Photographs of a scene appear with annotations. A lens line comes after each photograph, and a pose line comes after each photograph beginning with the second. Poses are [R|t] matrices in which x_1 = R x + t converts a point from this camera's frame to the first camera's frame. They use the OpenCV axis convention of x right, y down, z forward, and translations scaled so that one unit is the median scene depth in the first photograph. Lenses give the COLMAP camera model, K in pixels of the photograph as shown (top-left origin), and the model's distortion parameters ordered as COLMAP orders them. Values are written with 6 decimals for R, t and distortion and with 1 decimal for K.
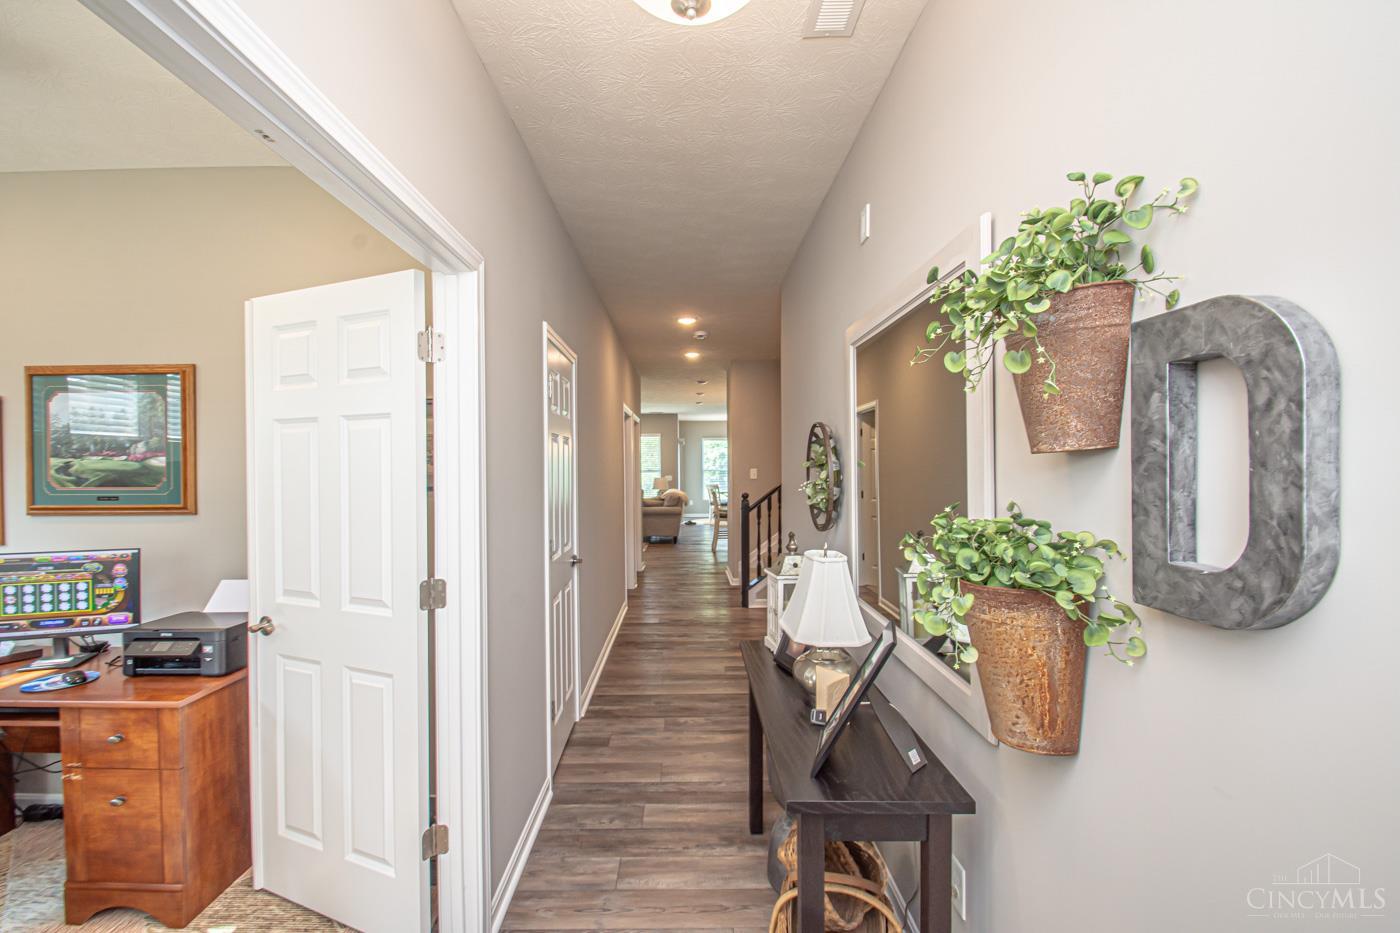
lens RADIAL K [[615.0, 0, 685.4], [0, 615.0, 467.9], [0, 0, 1]] dist [0.004549, -0.011213]
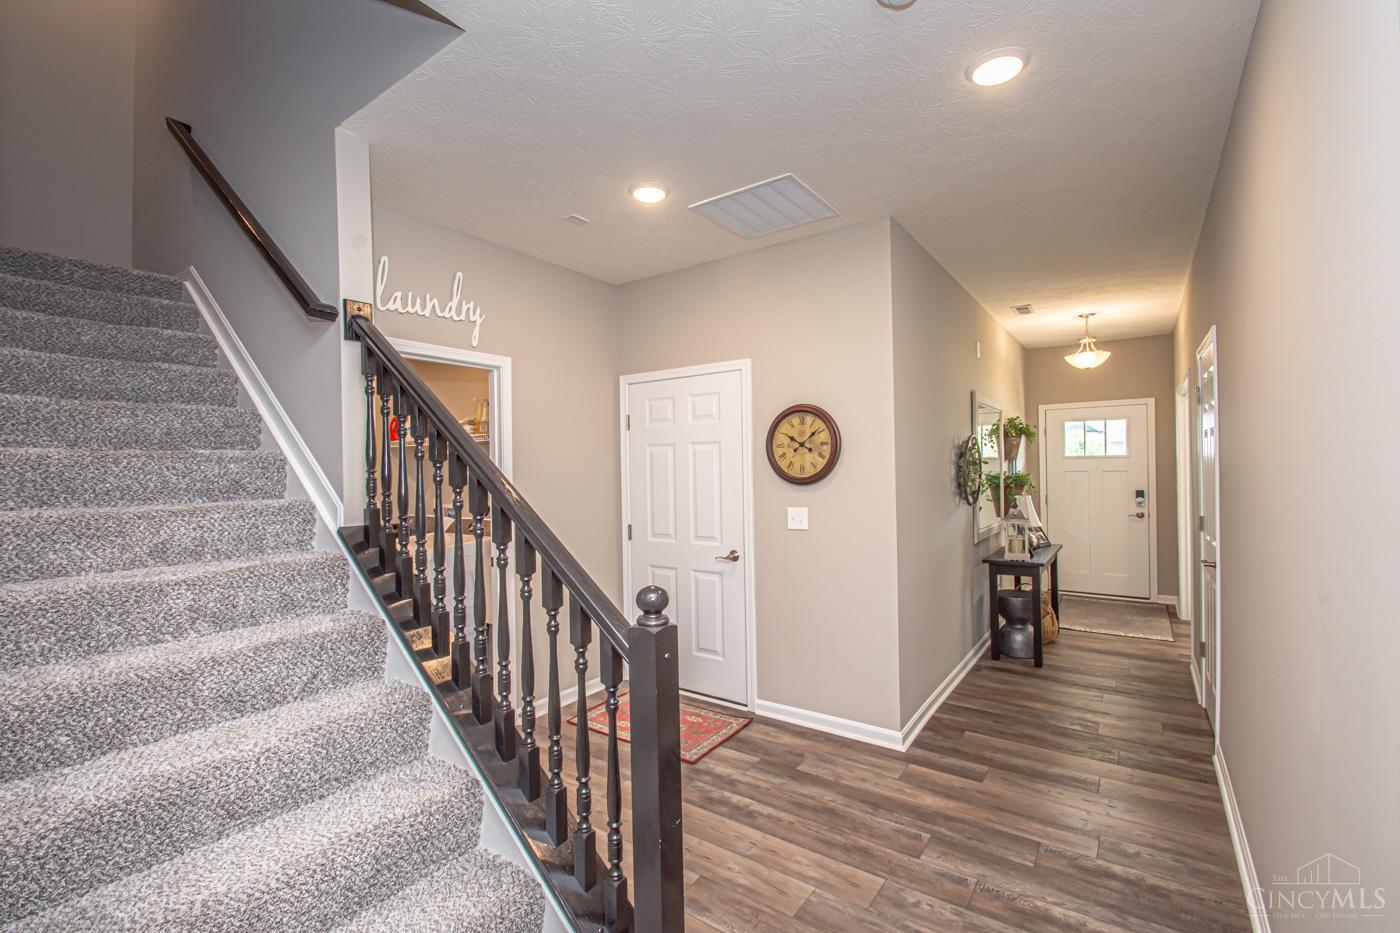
lens RADIAL K [[613.8, 0, 686.0], [0, 613.8, 467.9], [0, 0, 1]] dist [0.015807, -0.017435]
pose [[-0.806355, 0.024197, 0.590936, -0.028518], [0.028371, 0.999595, -0.002217, -0.001758], [-0.590751, 0.014978, -0.806715, 0.656533]]
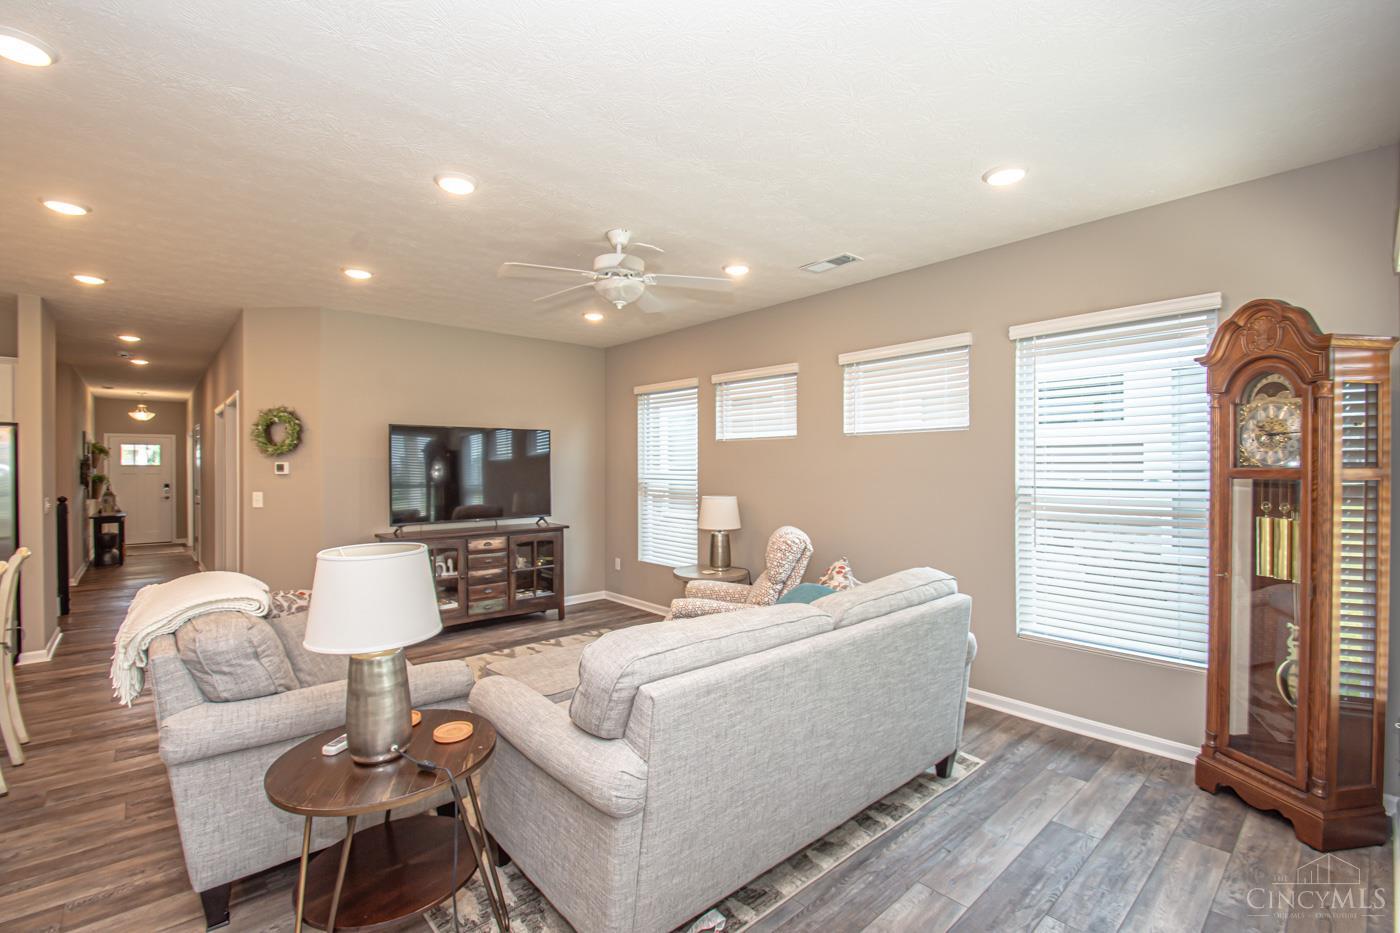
lens RADIAL K [[610.6, 0, 694.1], [0, 610.6, 468.4], [0, 0, 1]] dist [0.003442, -0.010537]
pose [[-0.742184, 0.010561, -0.670112, -0.002833], [0.004767, 0.999934, 0.010479, -0.004278], [0.670179, 0.004583, -0.742186, 1.307390]]
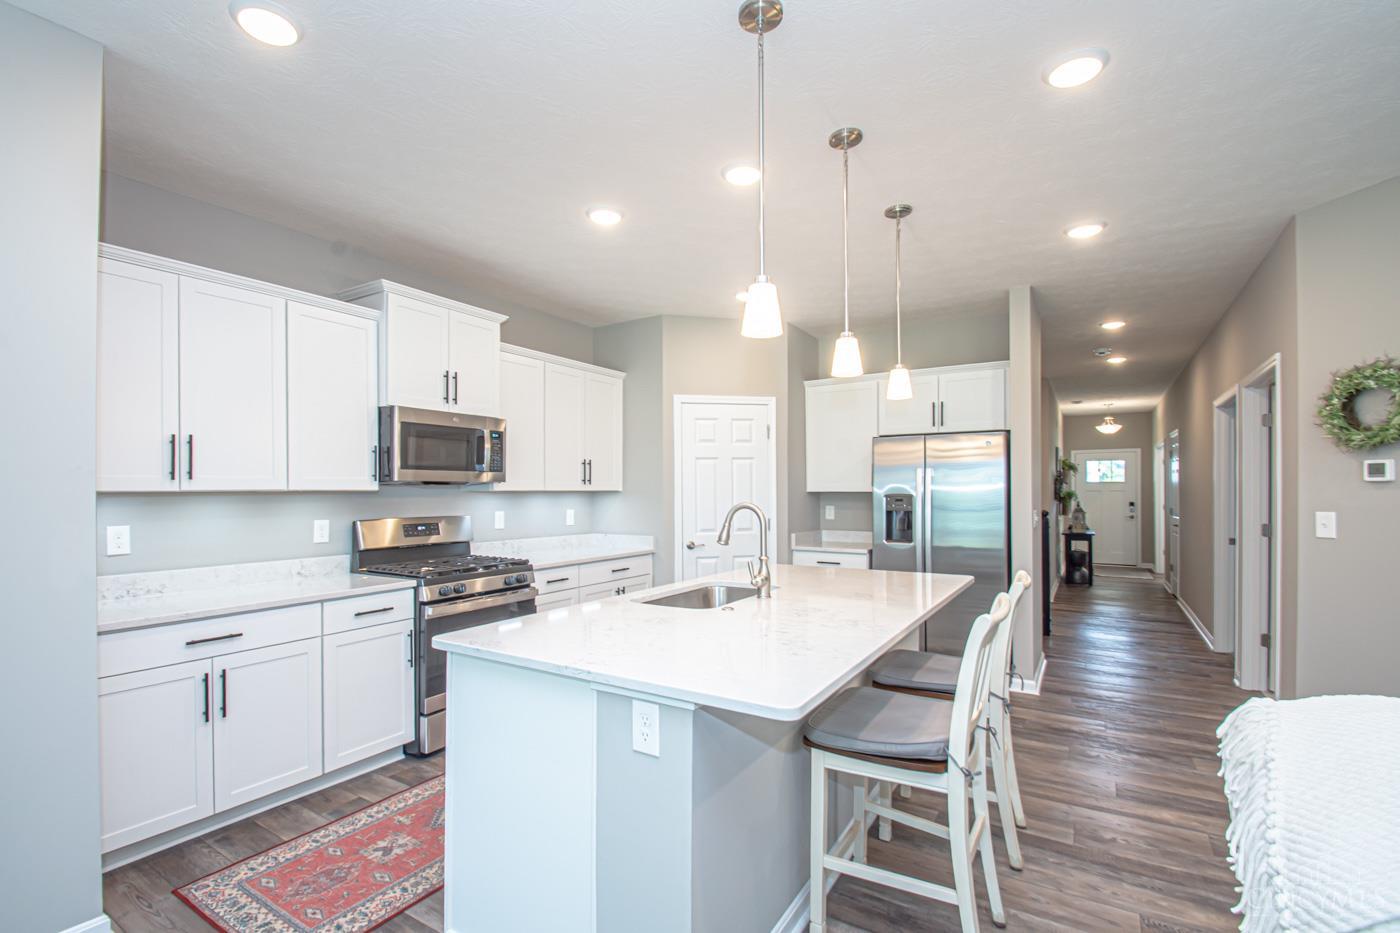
lens RADIAL K [[629.4, 0, 682.7], [0, 629.4, 487.3], [0, 0, 1]] dist [0.018833, -0.014436]
pose [[-0.839607, 0.011190, 0.543079, 0.019731], [0.010113, 0.999937, -0.004968, 0.003599], [-0.543100, 0.001321, -0.839667, 1.150007]]
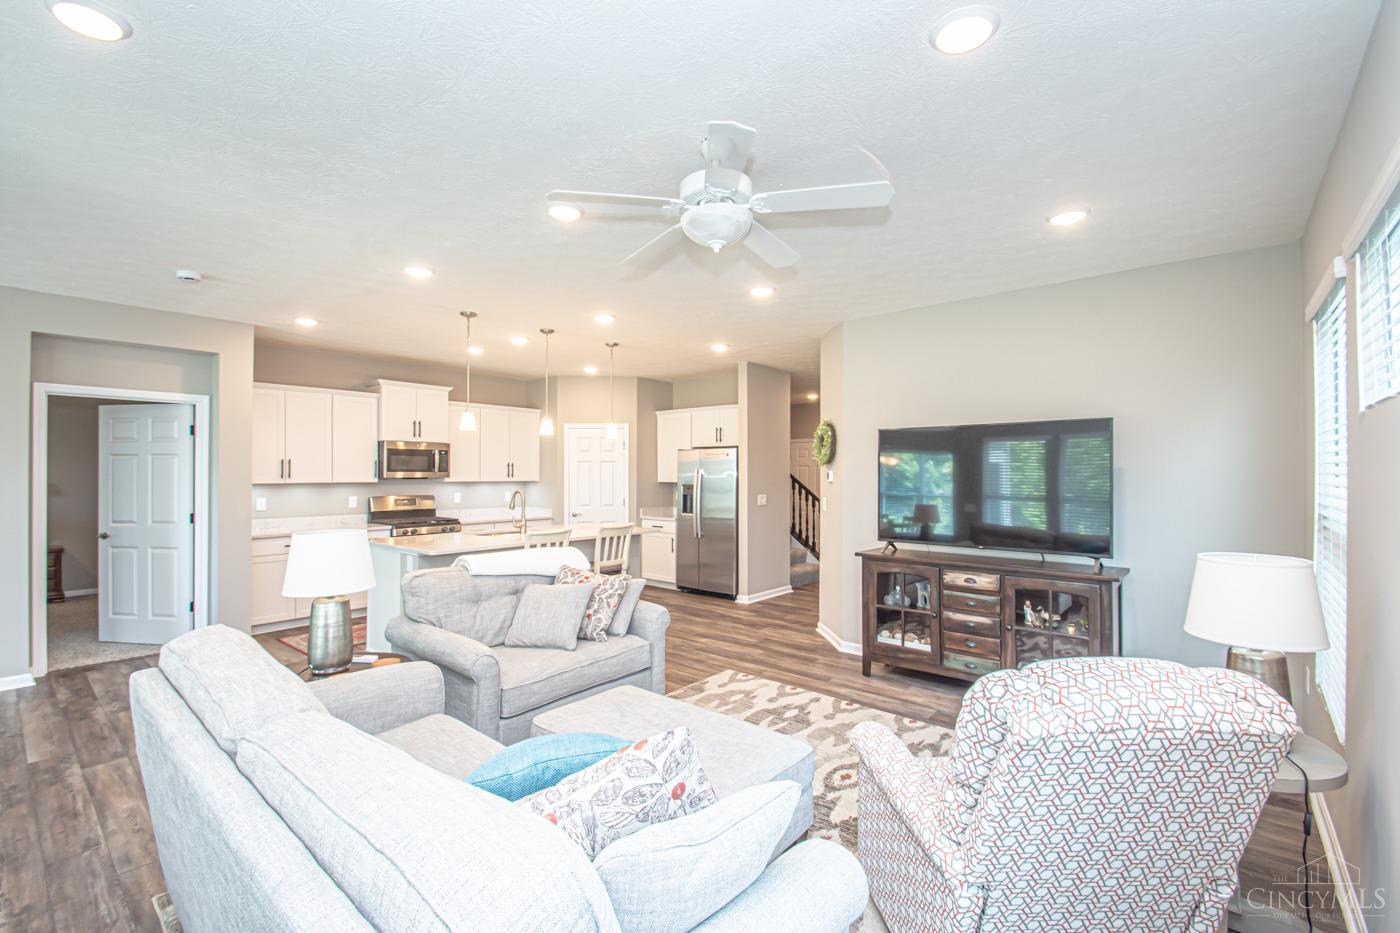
lens RADIAL K [[613.8, 0, 686.0], [0, 613.8, 467.9], [0, 0, 1]] dist [0.015807, -0.017435]
pose [[-0.753629, 0.011119, 0.657206, -0.302147], [0.006091, 0.999932, -0.009933, -0.003722], [-0.657271, -0.003483, -0.753646, 1.226618]]
